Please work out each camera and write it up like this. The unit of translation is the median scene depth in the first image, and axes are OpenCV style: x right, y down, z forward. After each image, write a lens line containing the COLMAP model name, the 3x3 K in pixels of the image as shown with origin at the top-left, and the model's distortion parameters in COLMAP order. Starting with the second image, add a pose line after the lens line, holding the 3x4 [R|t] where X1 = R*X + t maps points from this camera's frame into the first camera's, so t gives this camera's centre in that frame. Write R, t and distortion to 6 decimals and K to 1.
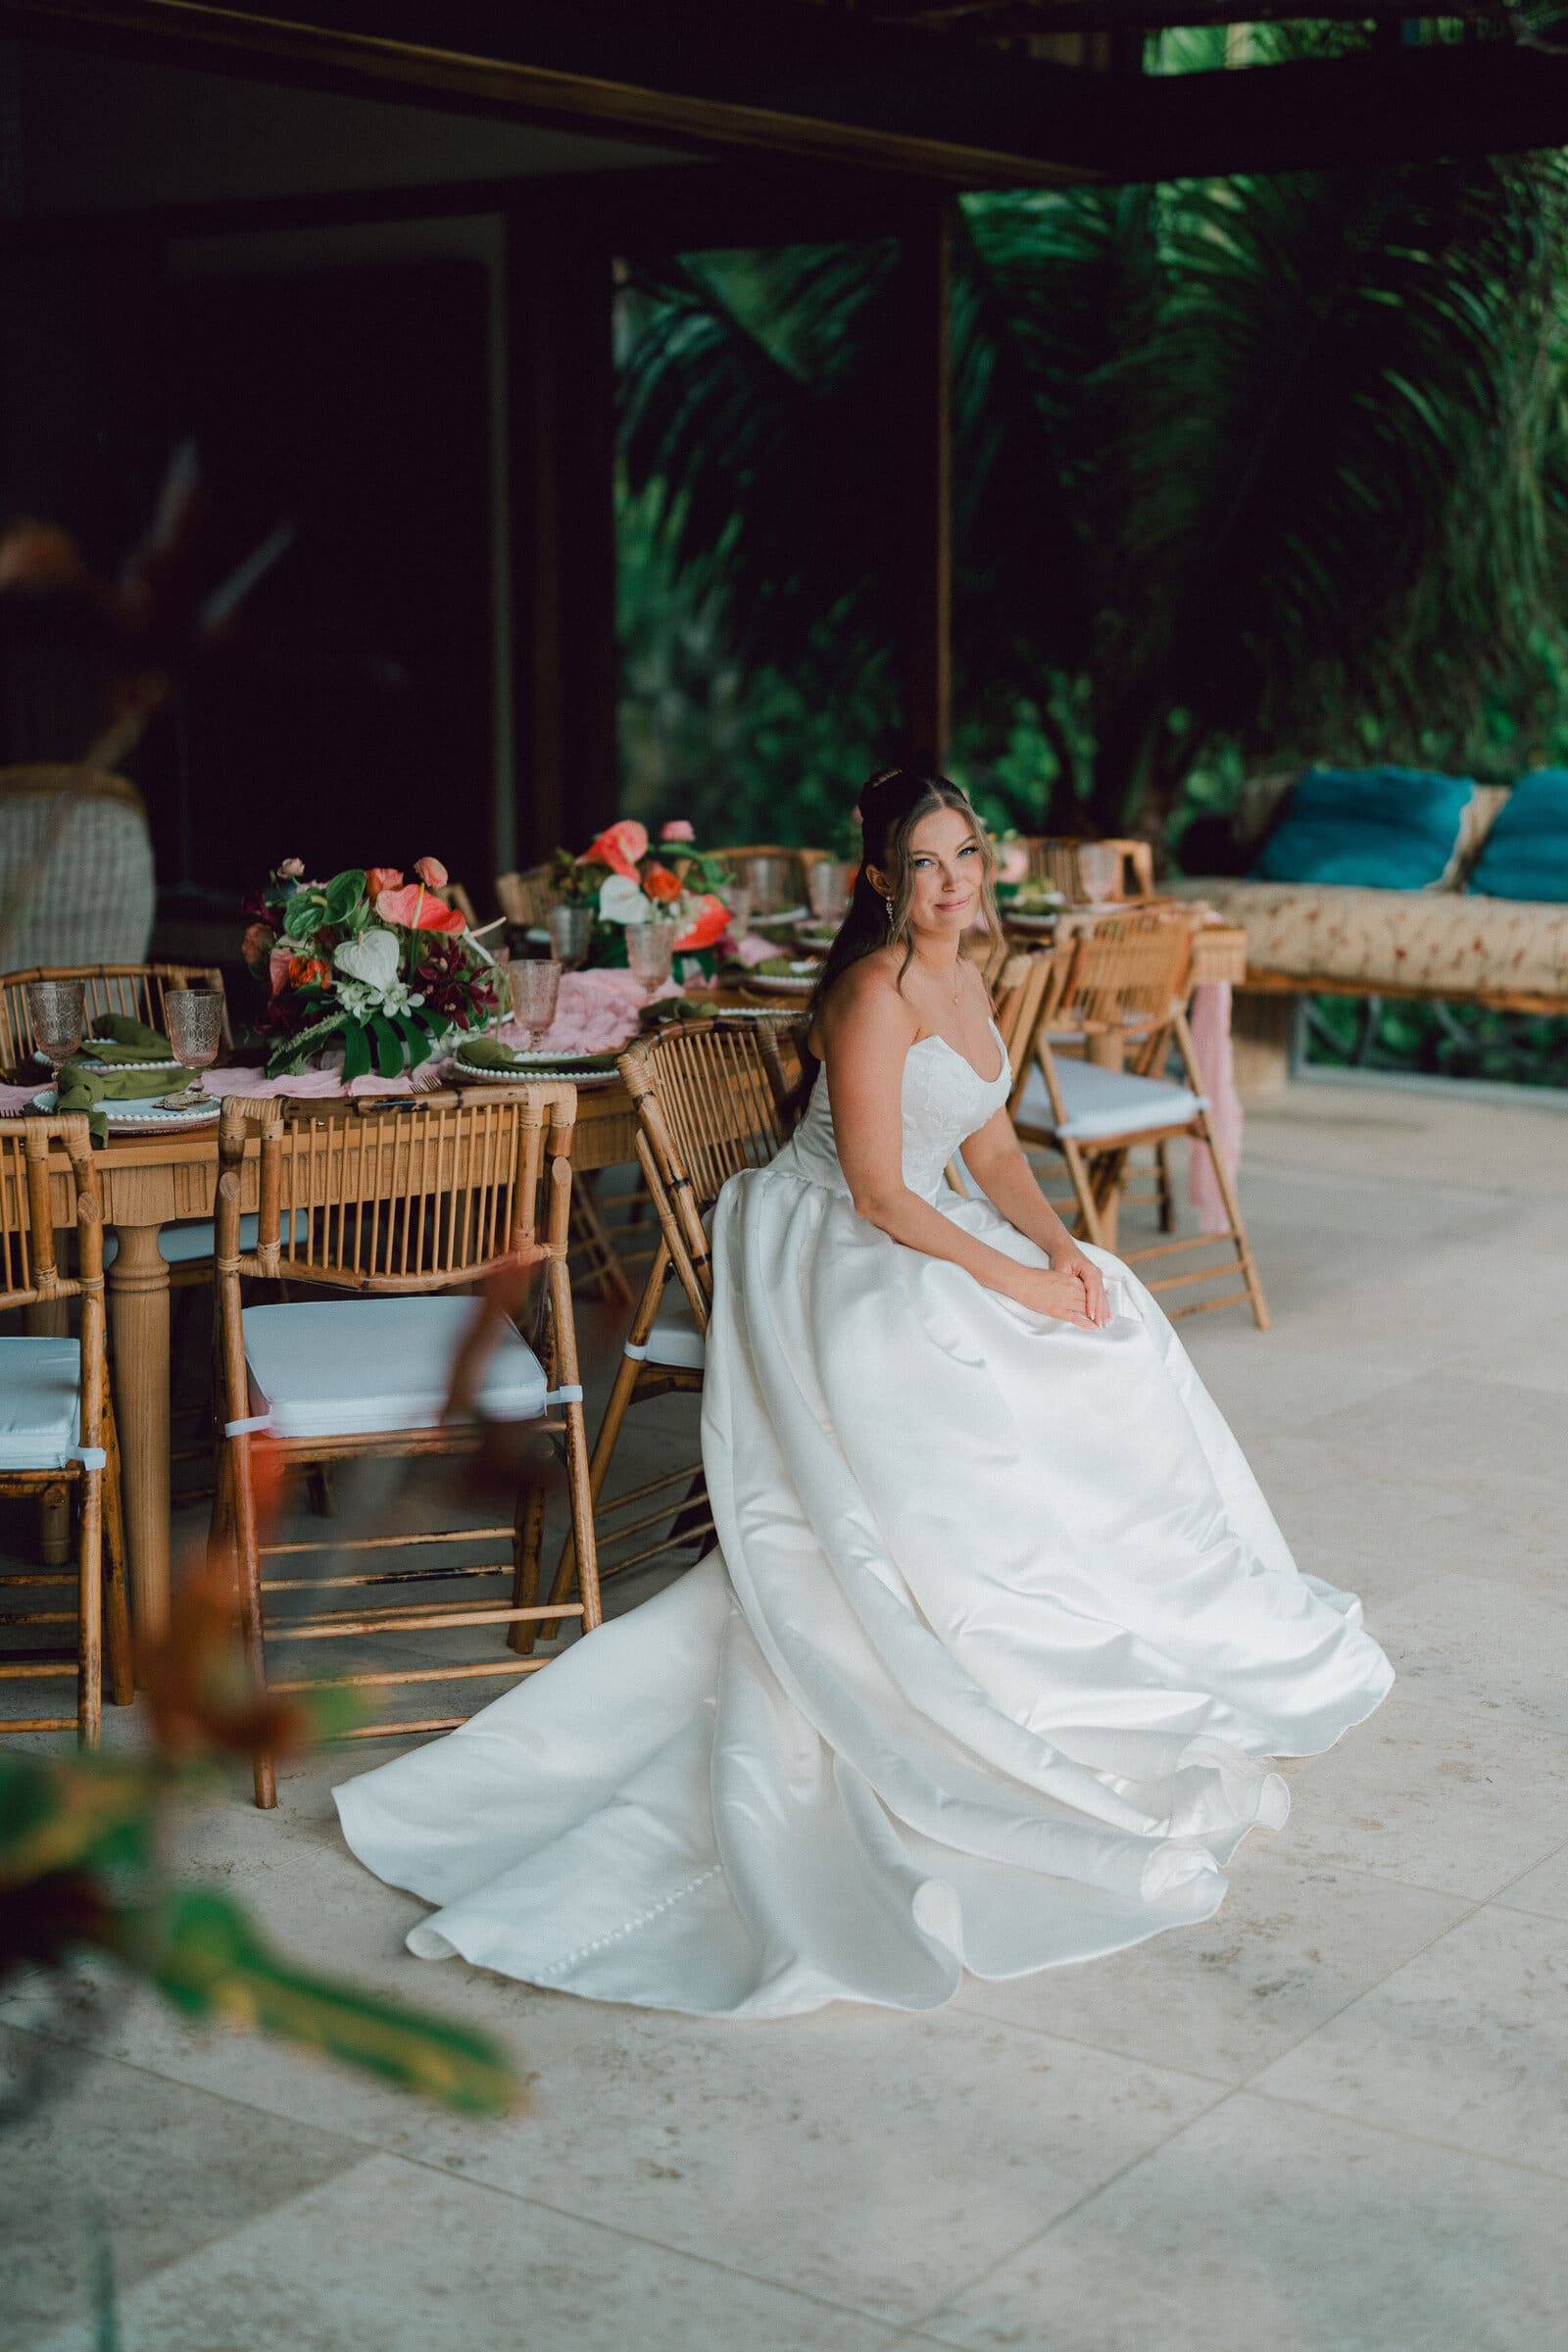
lens RADIAL K [[3391.9, 0, 788.3], [0, 3391.9, 1013.5], [0, 0, 1]] dist [-0.017342, -0.080615]
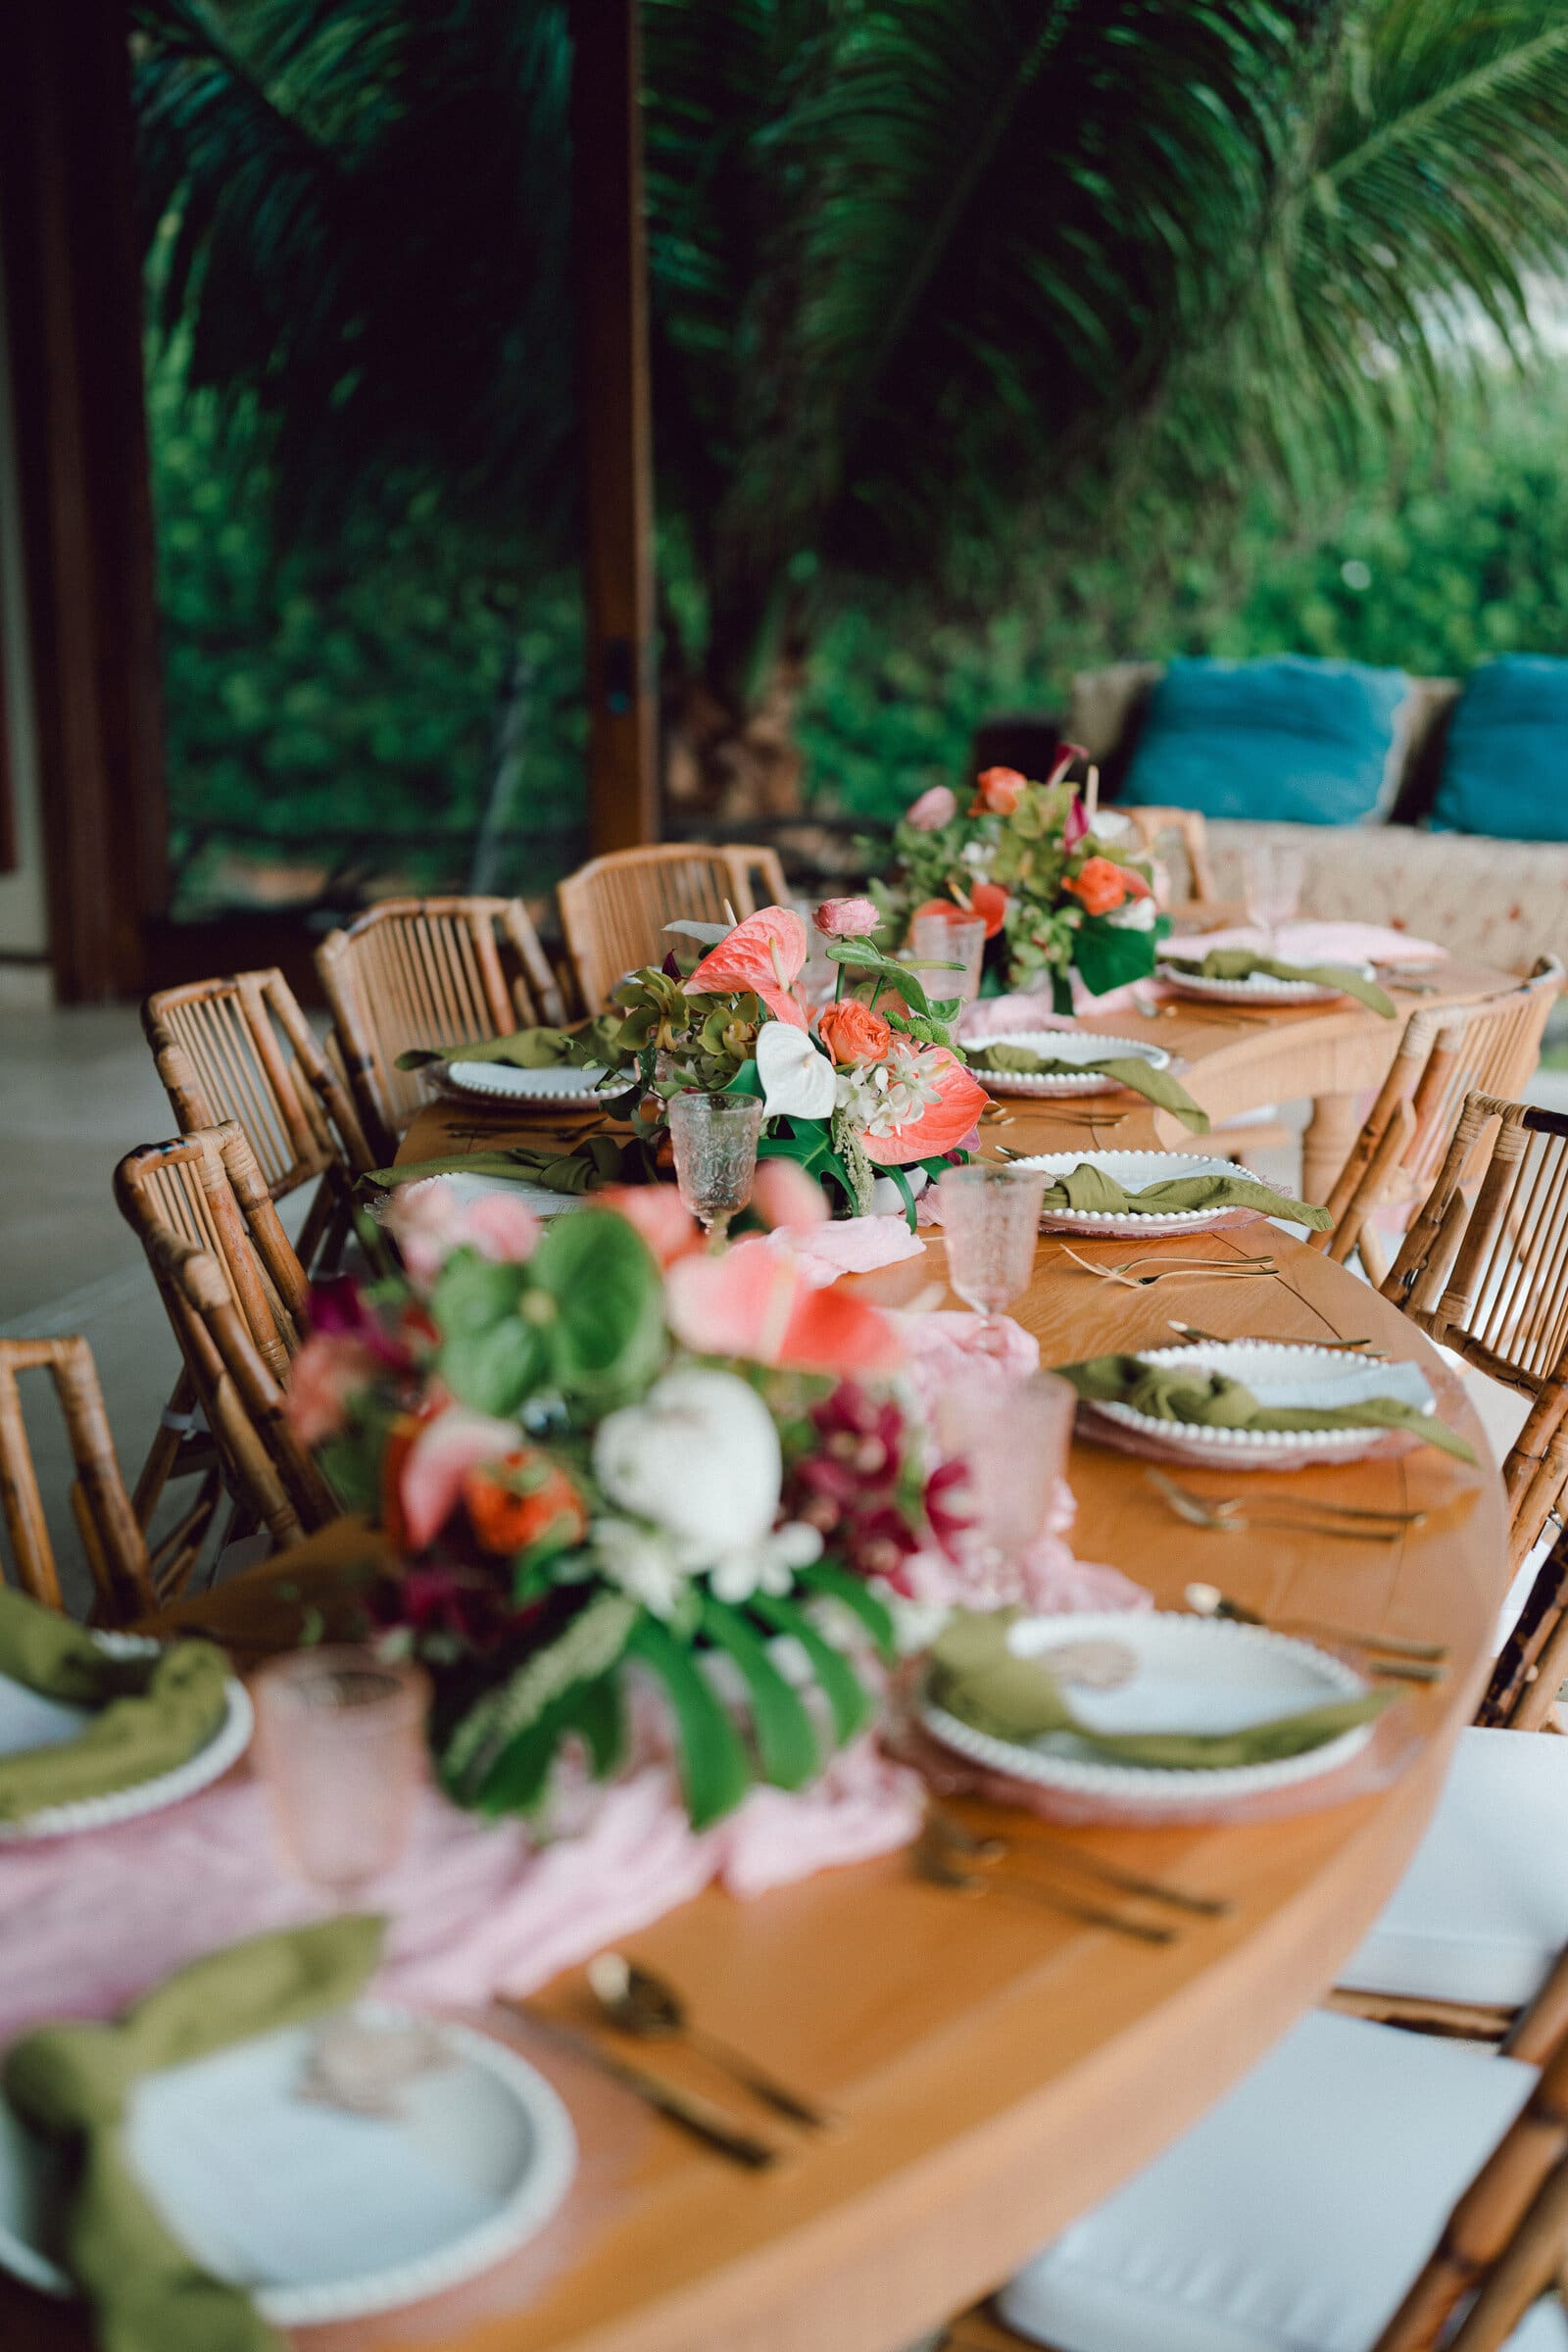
lens RADIAL K [[3229.9, 0, 784.0], [0, 3229.9, 1176.0], [0, 0, 1]] dist [0.015665, 0.080083]
pose [[0.976008, -0.058044, 0.209855, -0.101418], [0.034832, 0.993023, 0.112662, -0.047890], [-0.214930, -0.102650, 0.971220, 0.349202]]
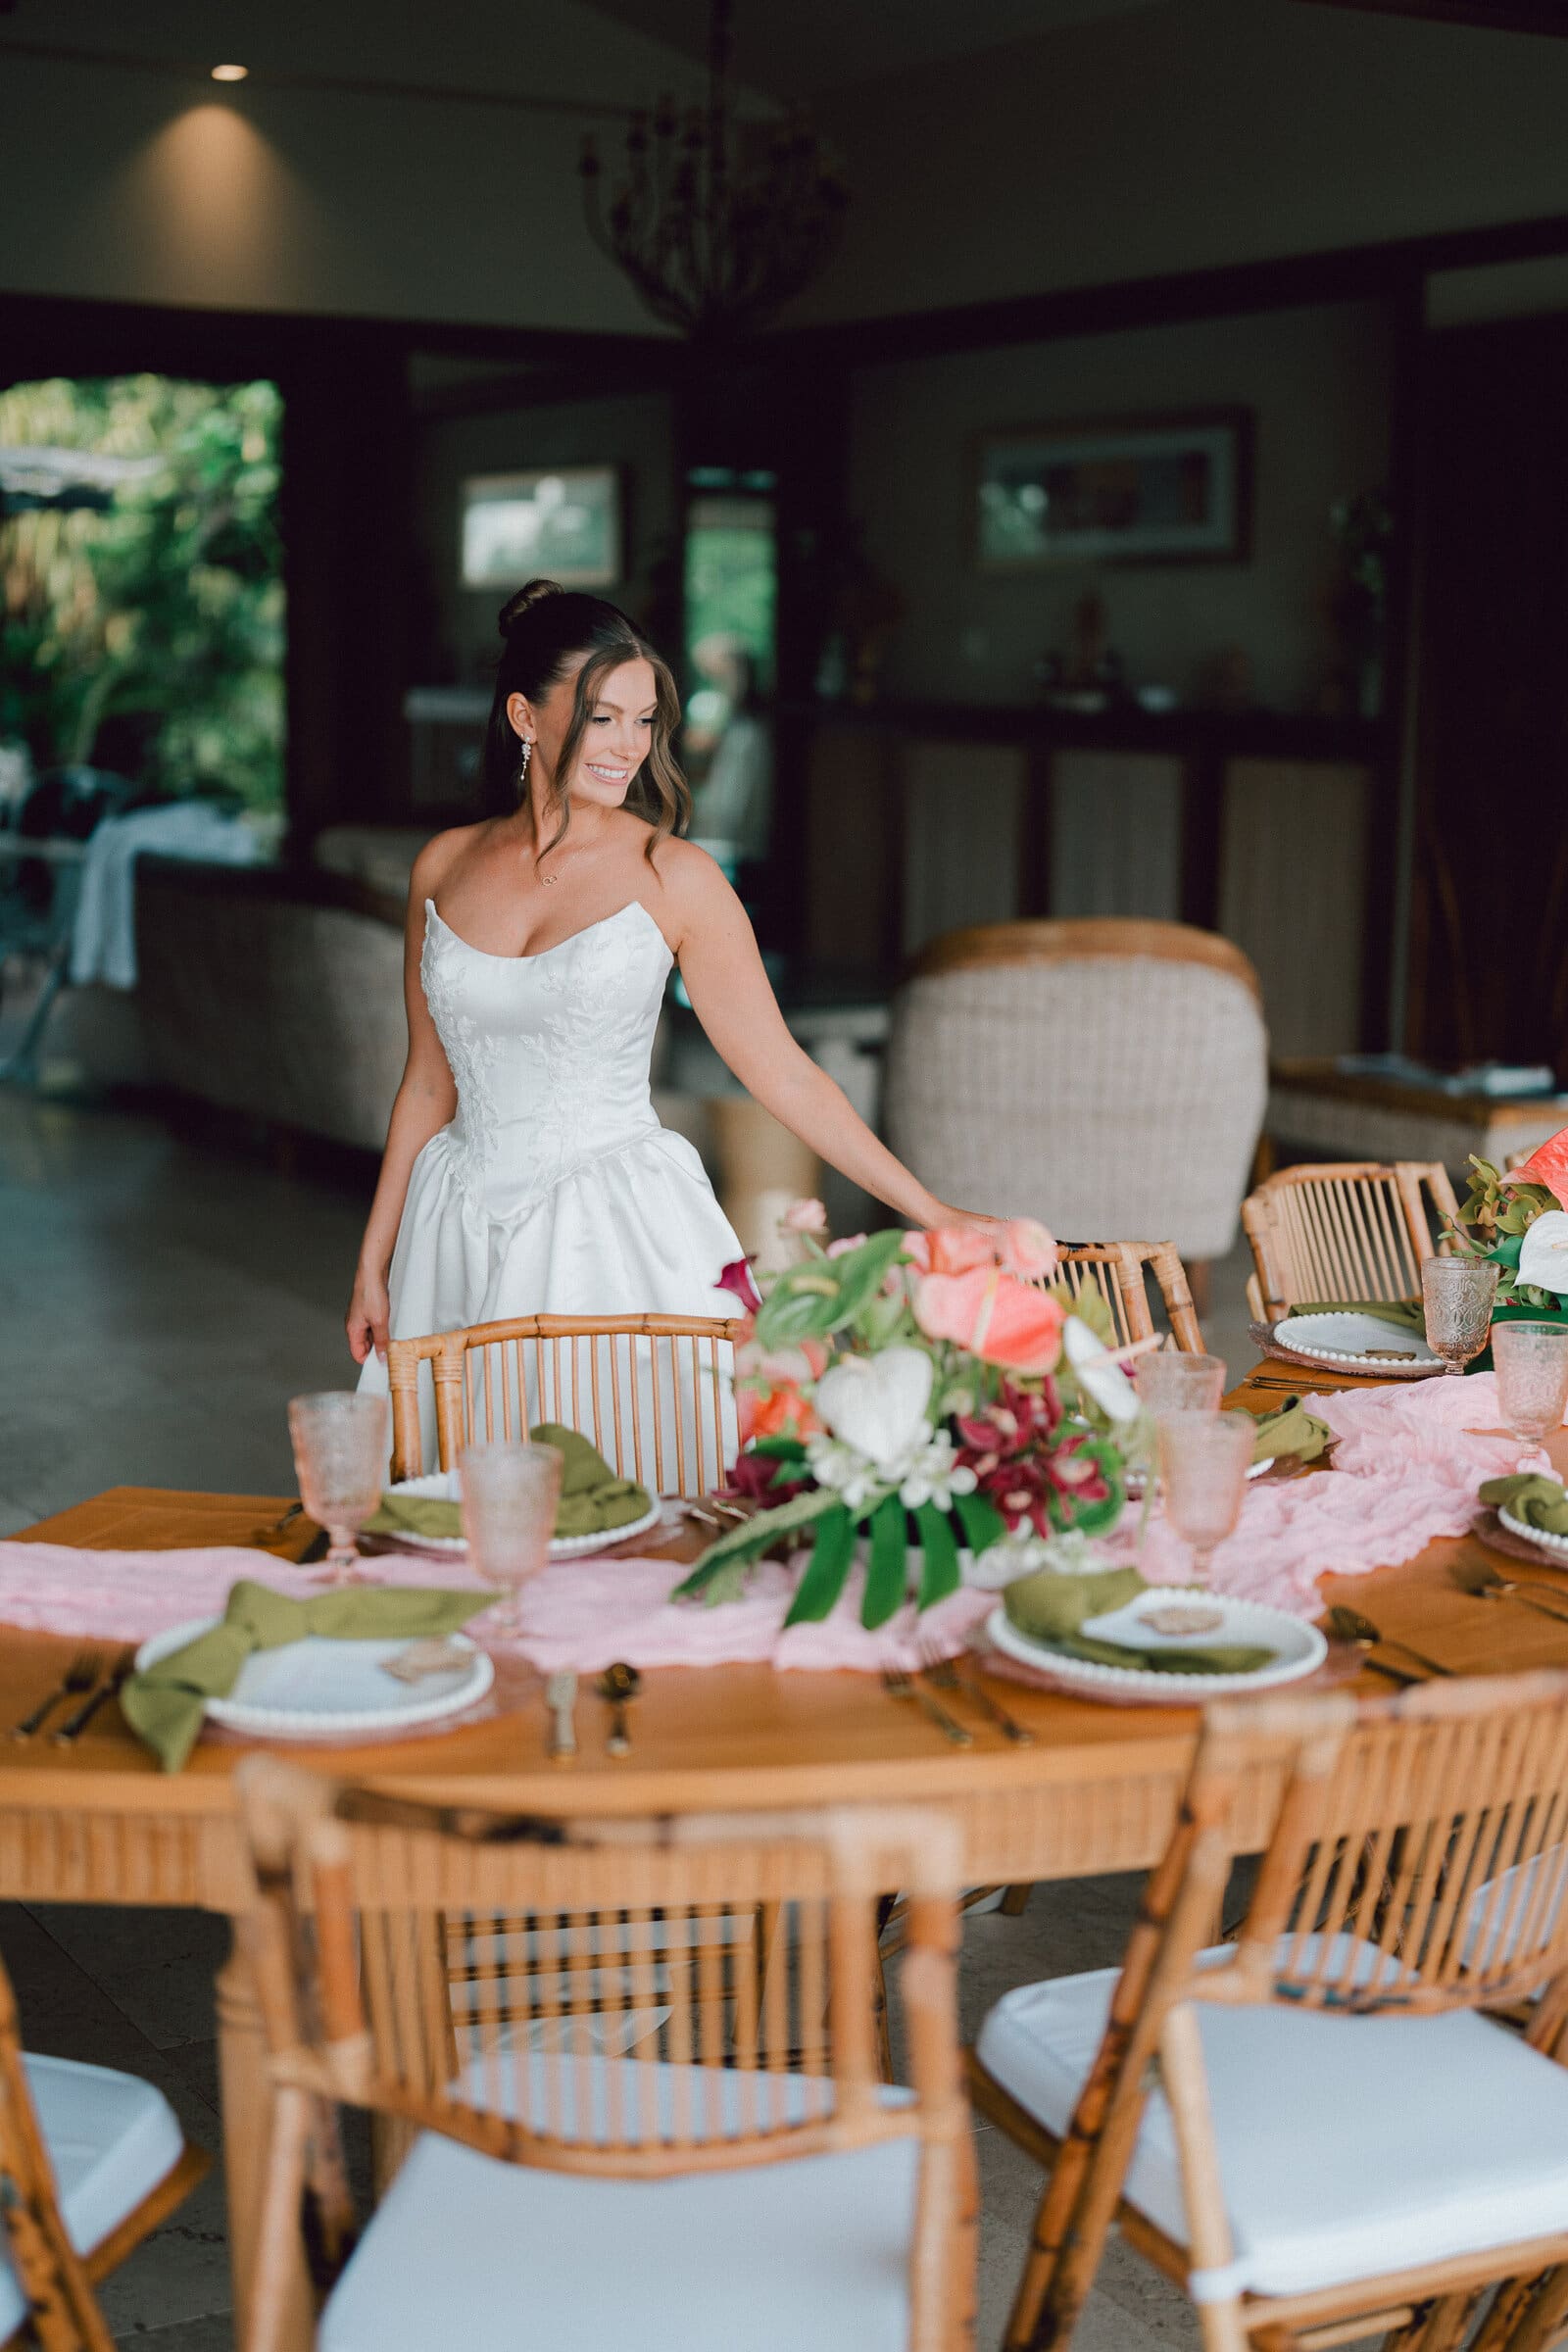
lens RADIAL K [[3391.9, 0, 788.3], [0, 3391.9, 1013.5], [0, 0, 1]] dist [-0.017342, -0.080615]
pose [[0.906820, 0.059038, -0.417364, 0.050022], [-0.070987, 0.997391, -0.013150, -0.038571], [0.415499, 0.041552, 0.908644, 0.259940]]
